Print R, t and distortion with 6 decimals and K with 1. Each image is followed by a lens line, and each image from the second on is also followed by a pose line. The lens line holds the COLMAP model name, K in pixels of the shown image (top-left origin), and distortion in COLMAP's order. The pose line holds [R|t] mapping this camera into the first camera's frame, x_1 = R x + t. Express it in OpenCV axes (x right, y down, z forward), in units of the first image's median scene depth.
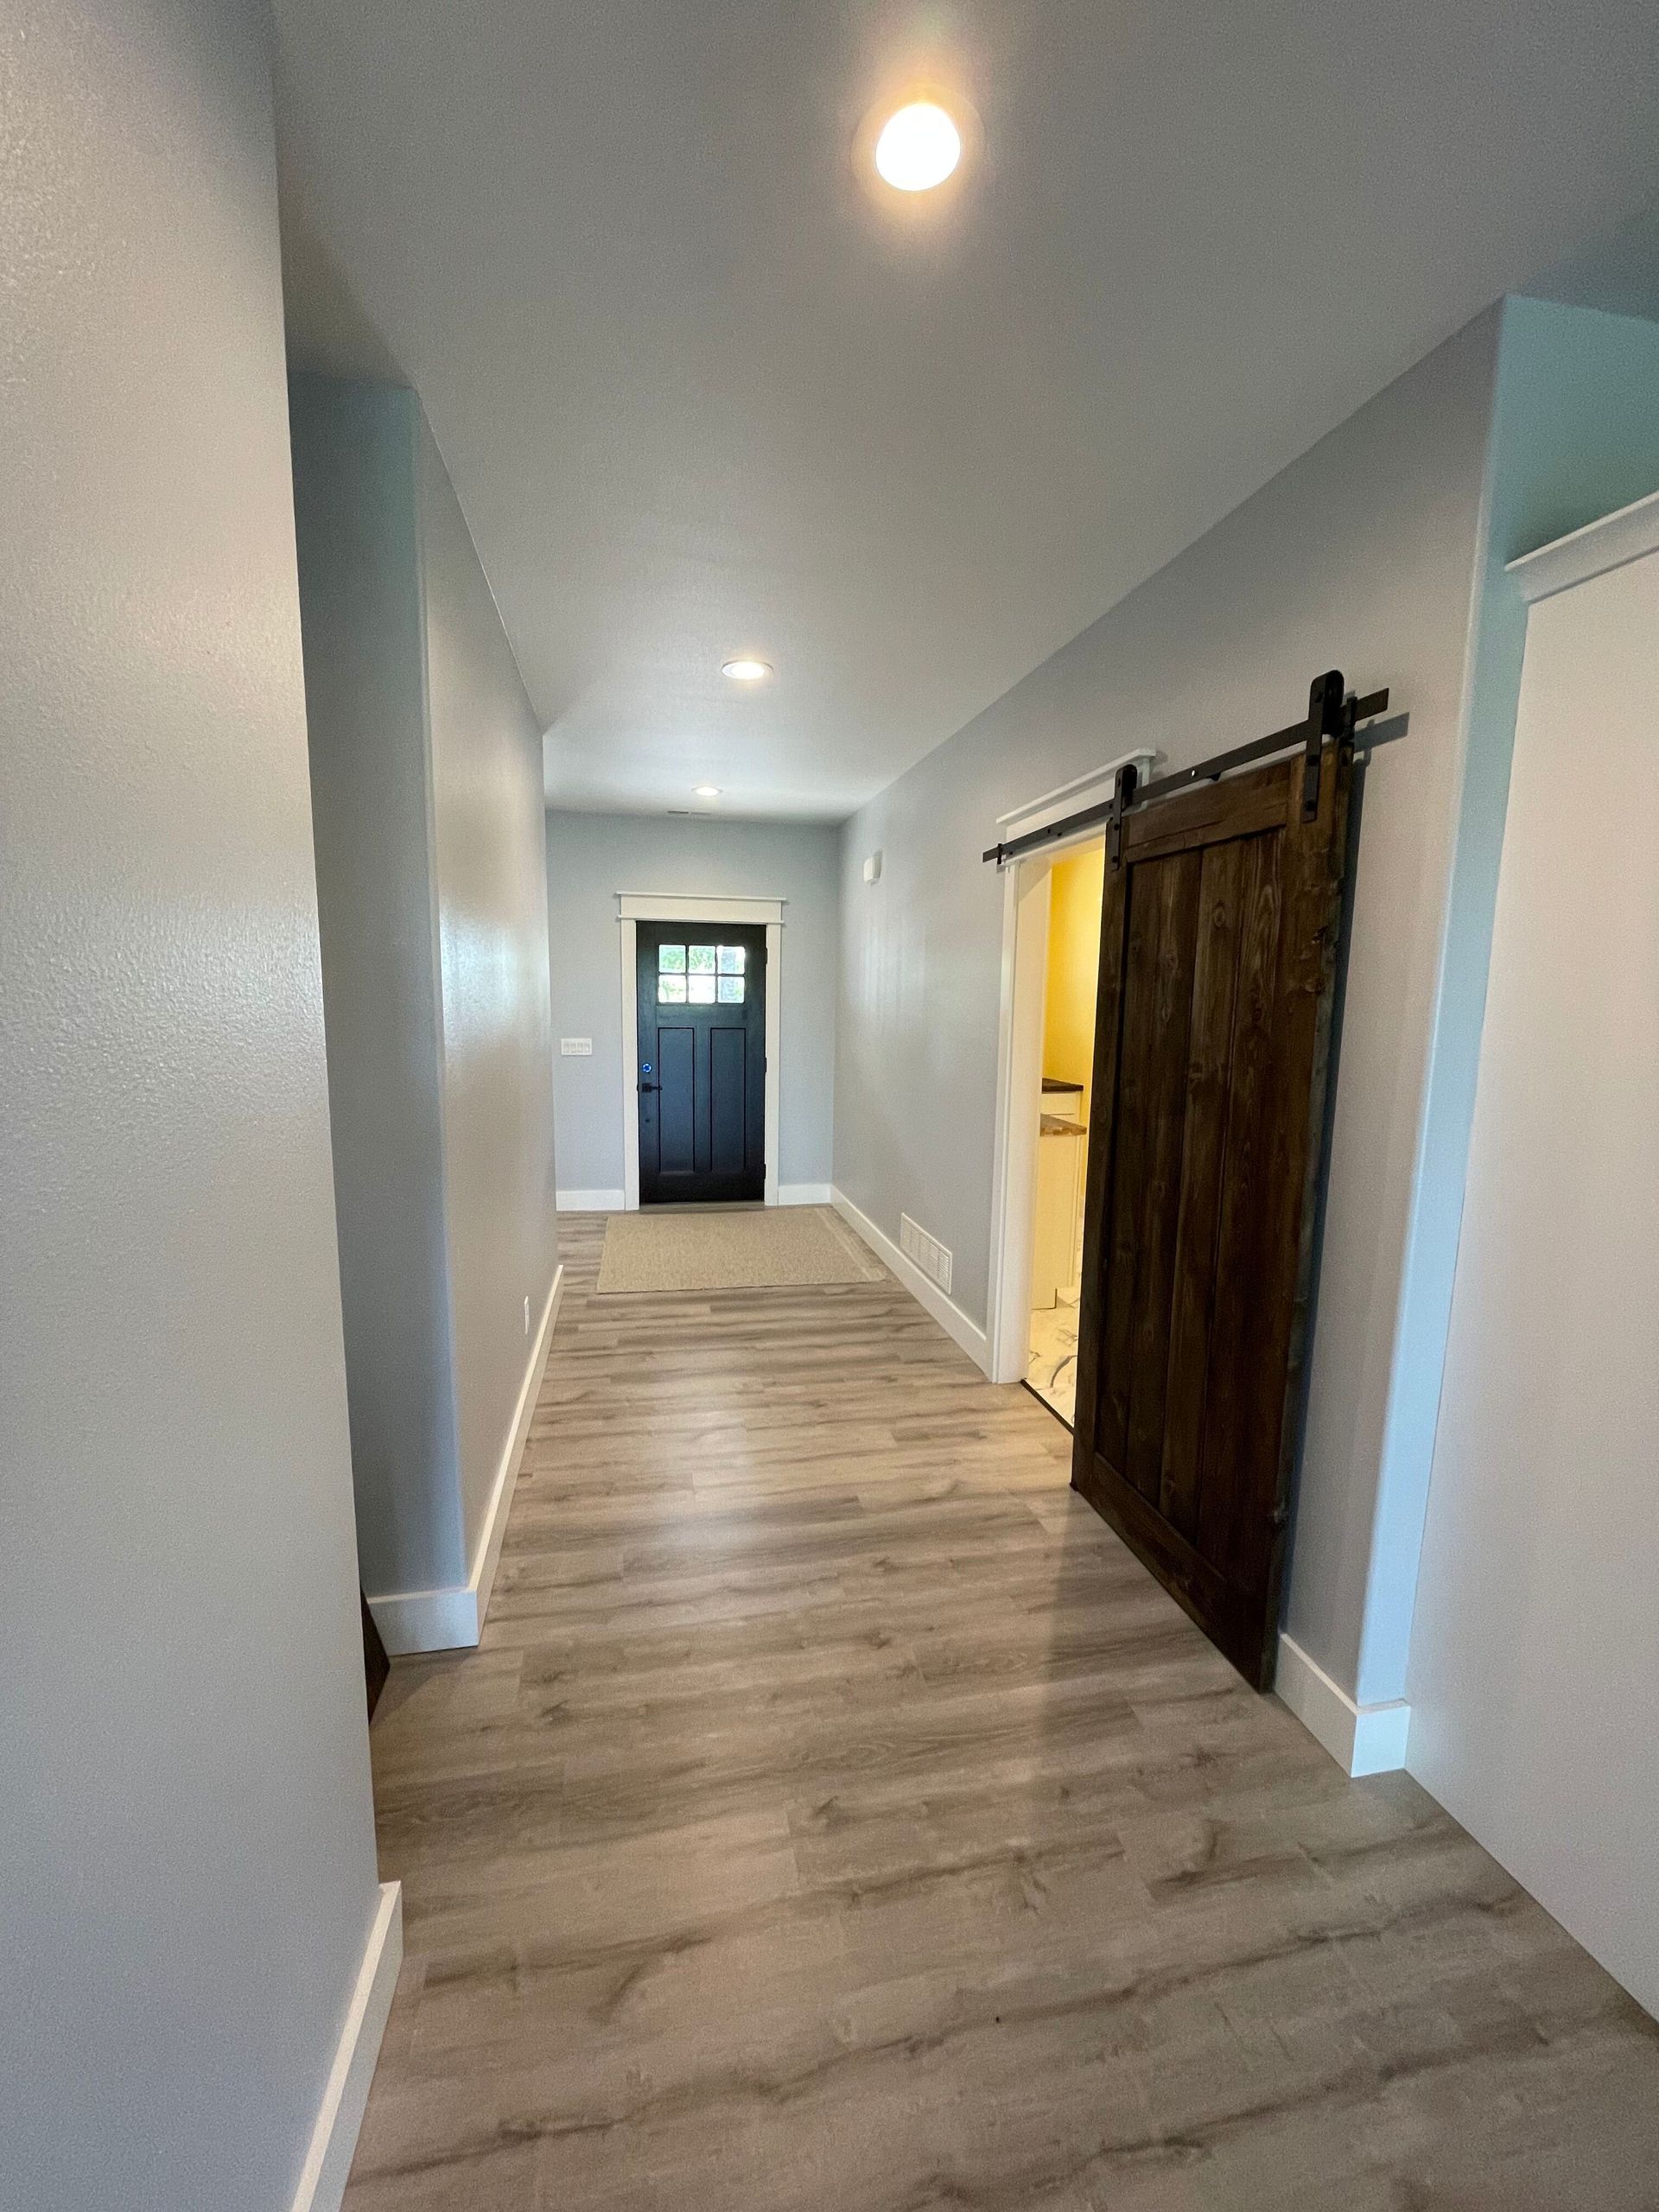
lens RADIAL K [[895.1, 0, 825.9], [0, 895.1, 1117.4], [0, 0, 1]] dist [-0.002307, 0.000216]
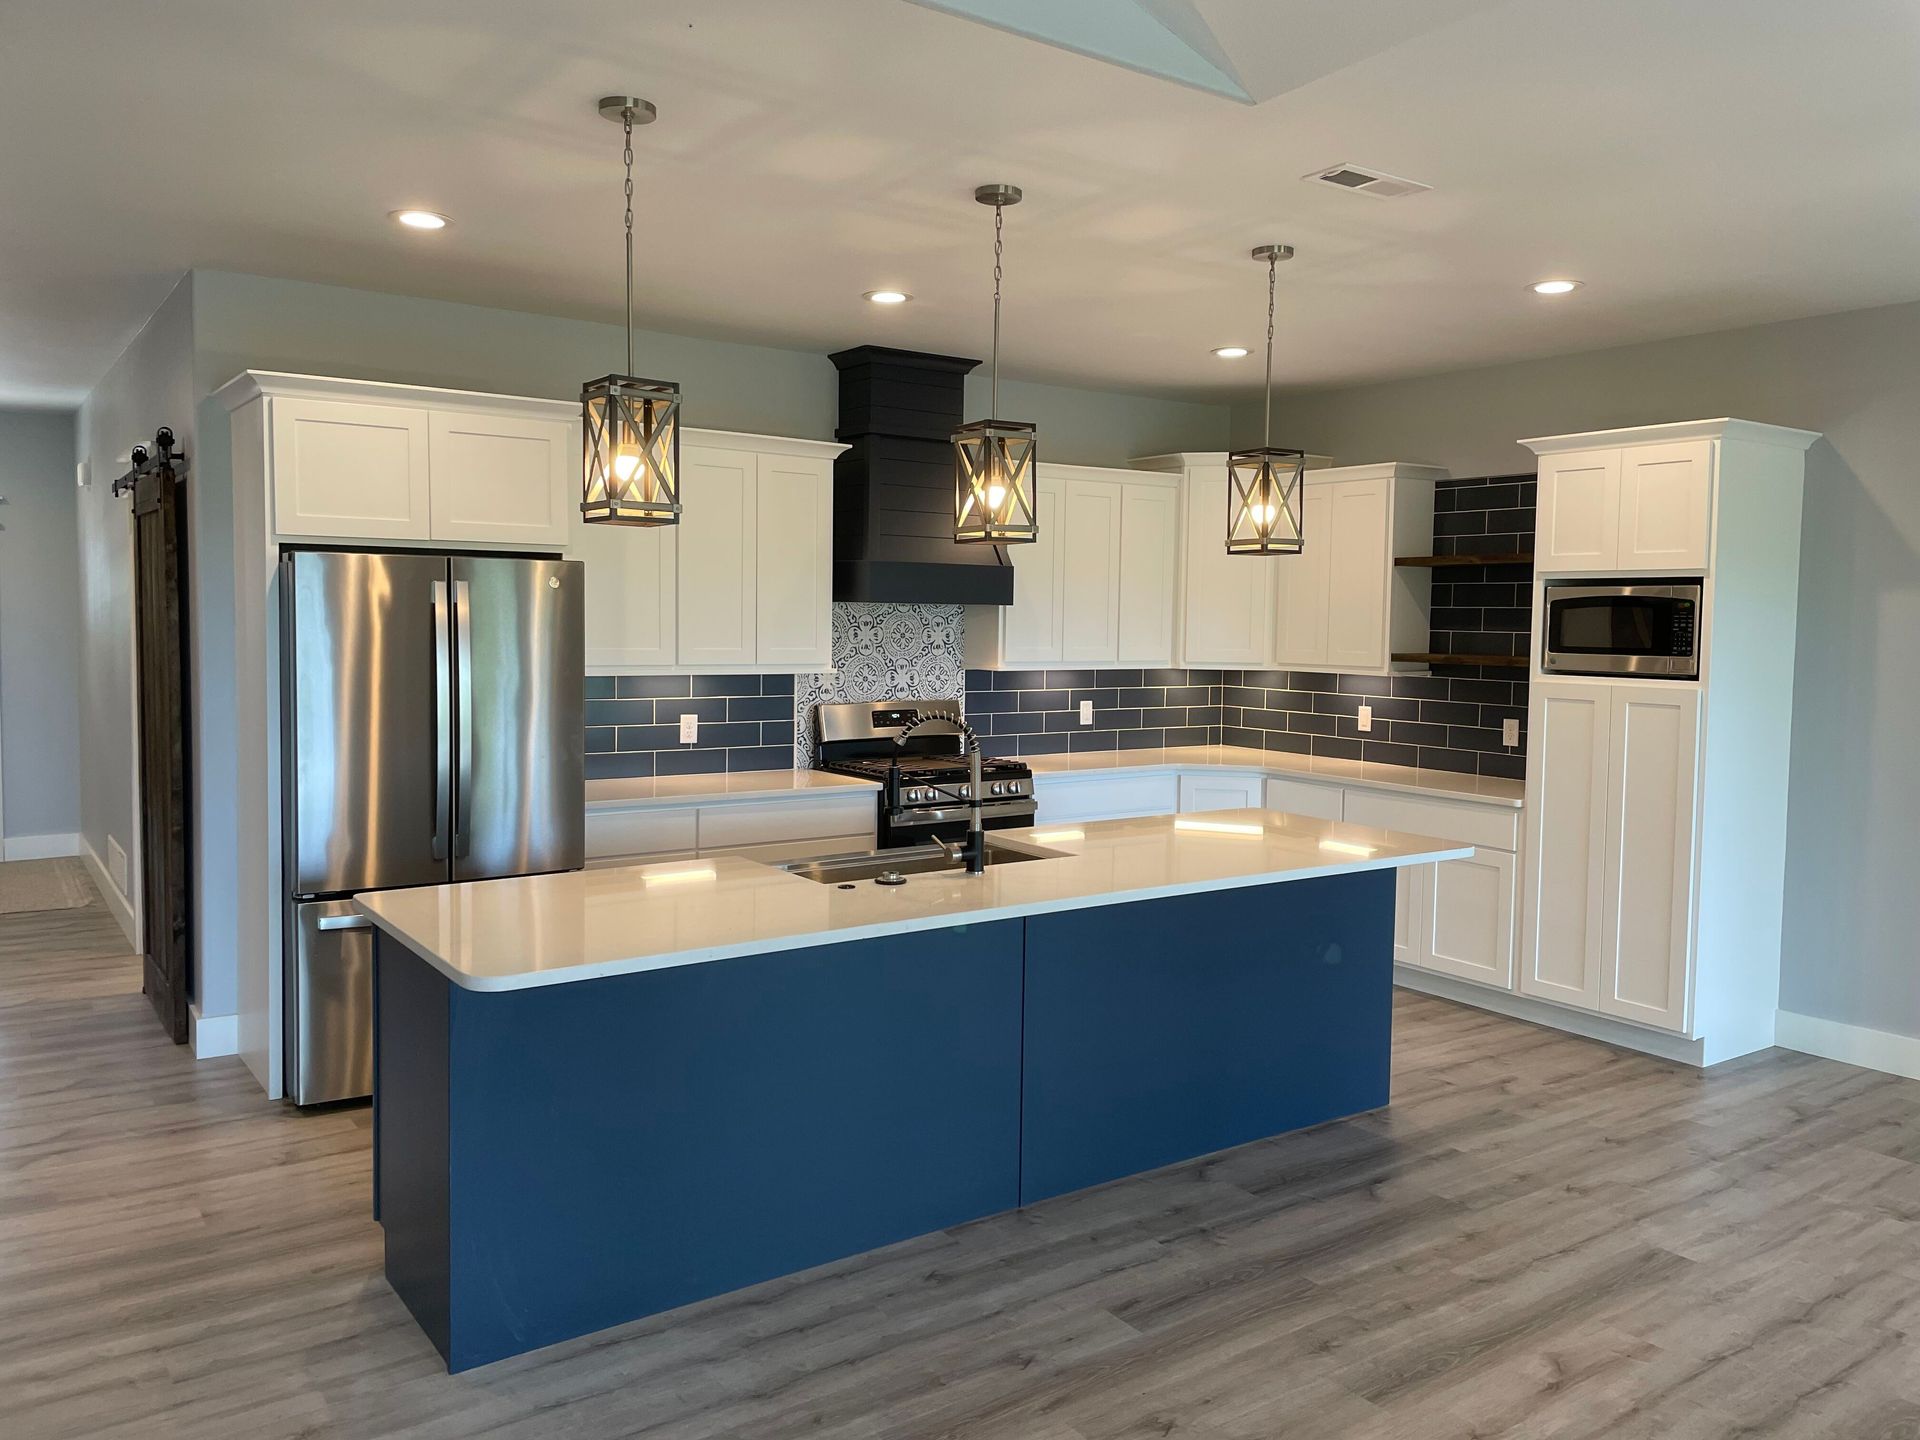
lens RADIAL K [[1446.5, 0, 977.4], [0, 1446.5, 708.6], [0, 0, 1]] dist [0.076149, -0.096928]
pose [[0.916219, -0.026289, 0.399814, 0.245167], [0.053798, 0.996881, -0.057734, 0.088873], [-0.397049, 0.074407, 0.914776, -0.643753]]
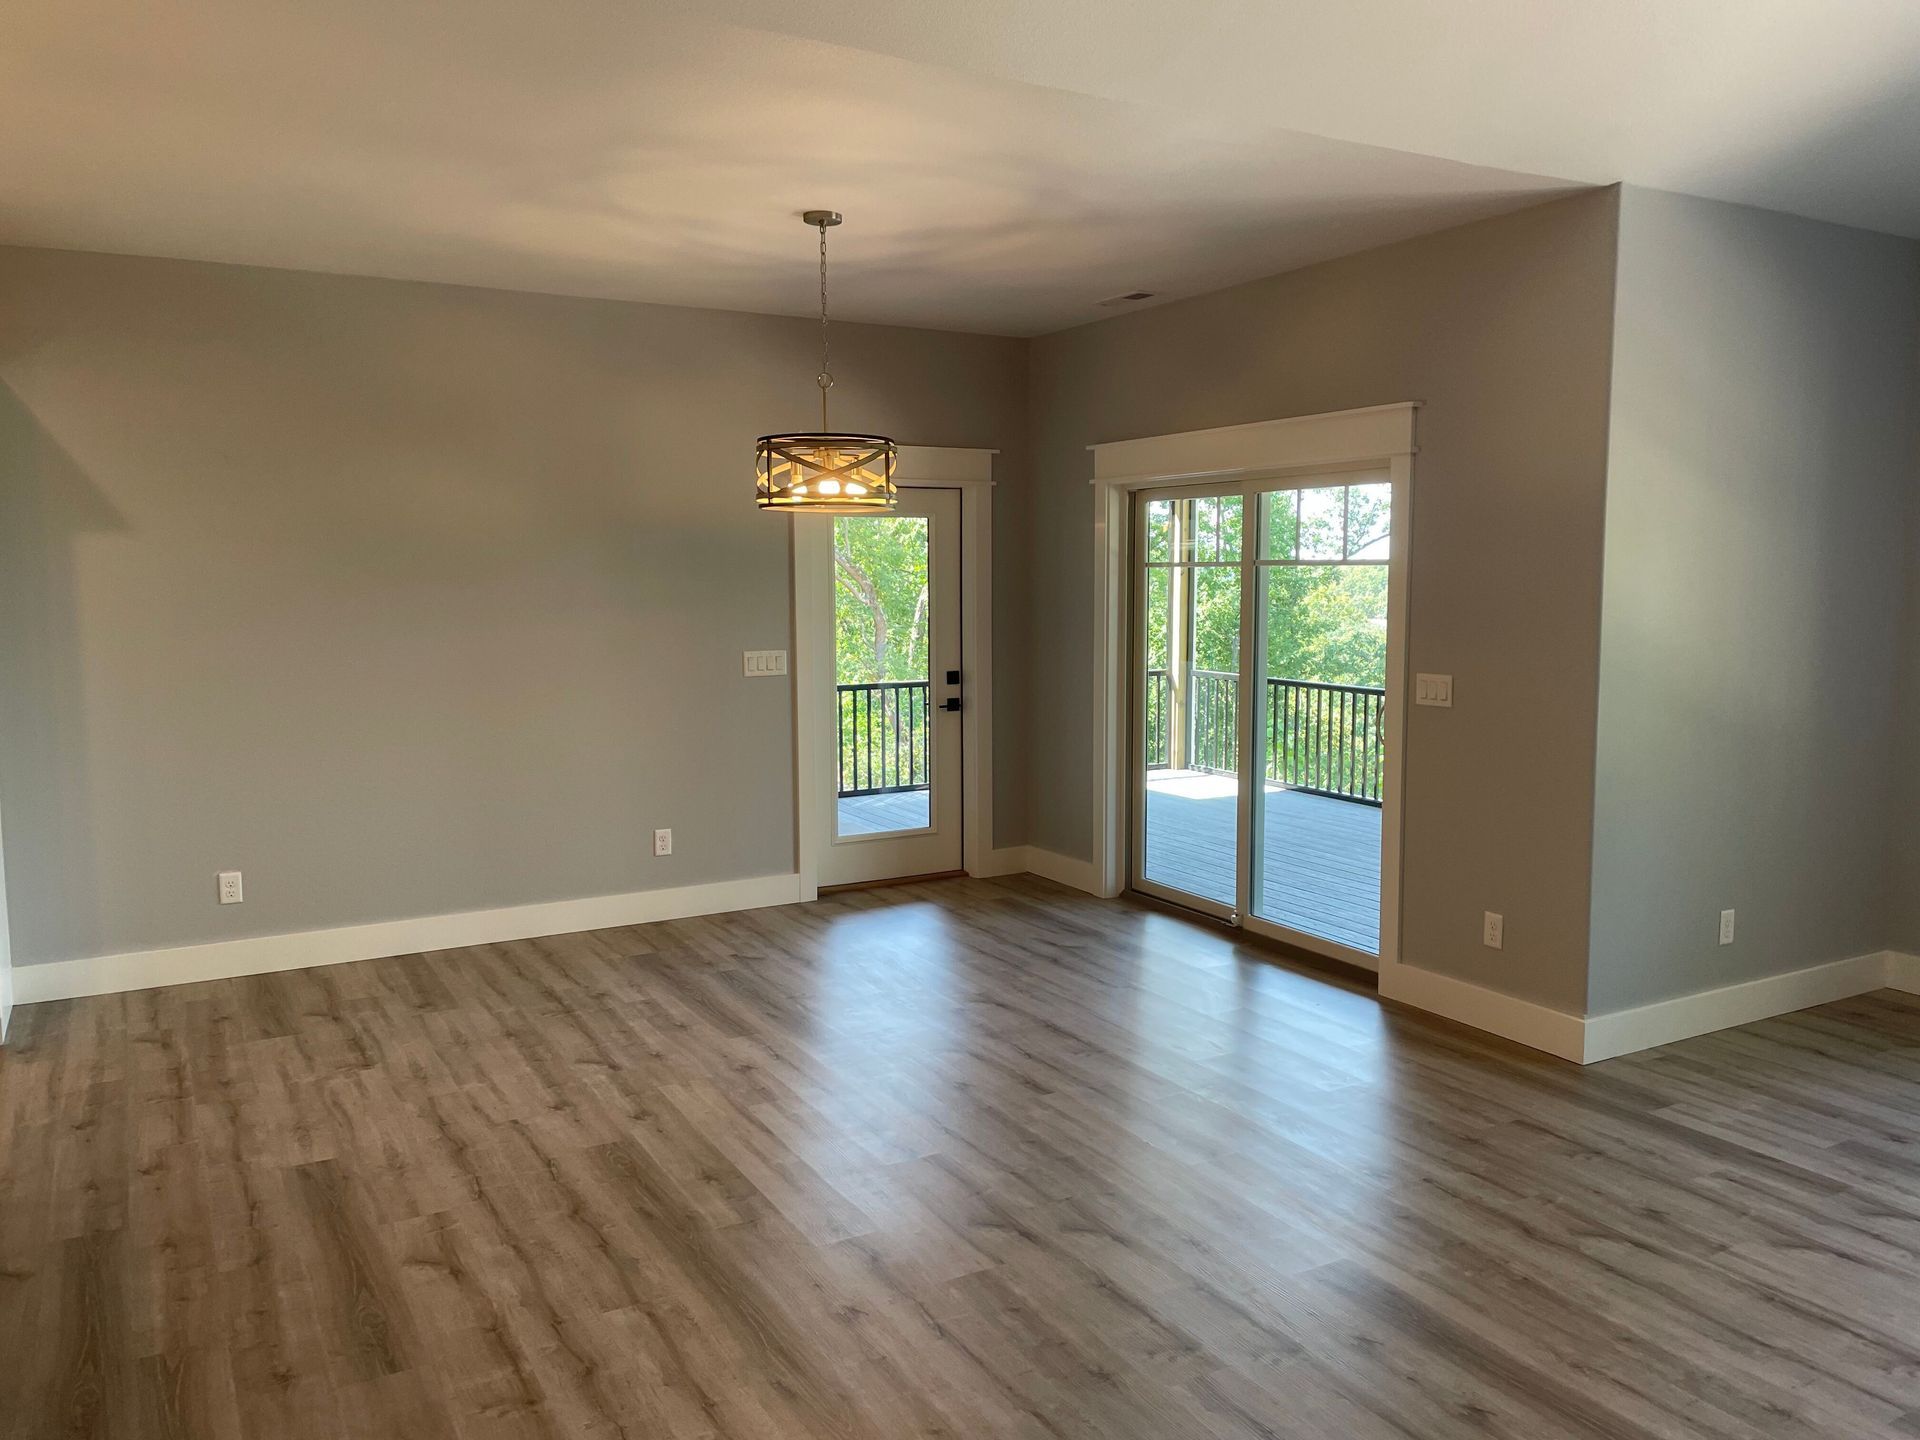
lens RADIAL K [[1446.5, 0, 968.7], [0, 1446.5, 702.4], [0, 0, 1]] dist [0.076149, -0.096928]
pose [[-0.311068, -0.101320, 0.944971, 0.070761], [0.130024, 0.980415, 0.147922, 0.038686], [-0.941451, 0.168883, -0.291802, -0.311389]]
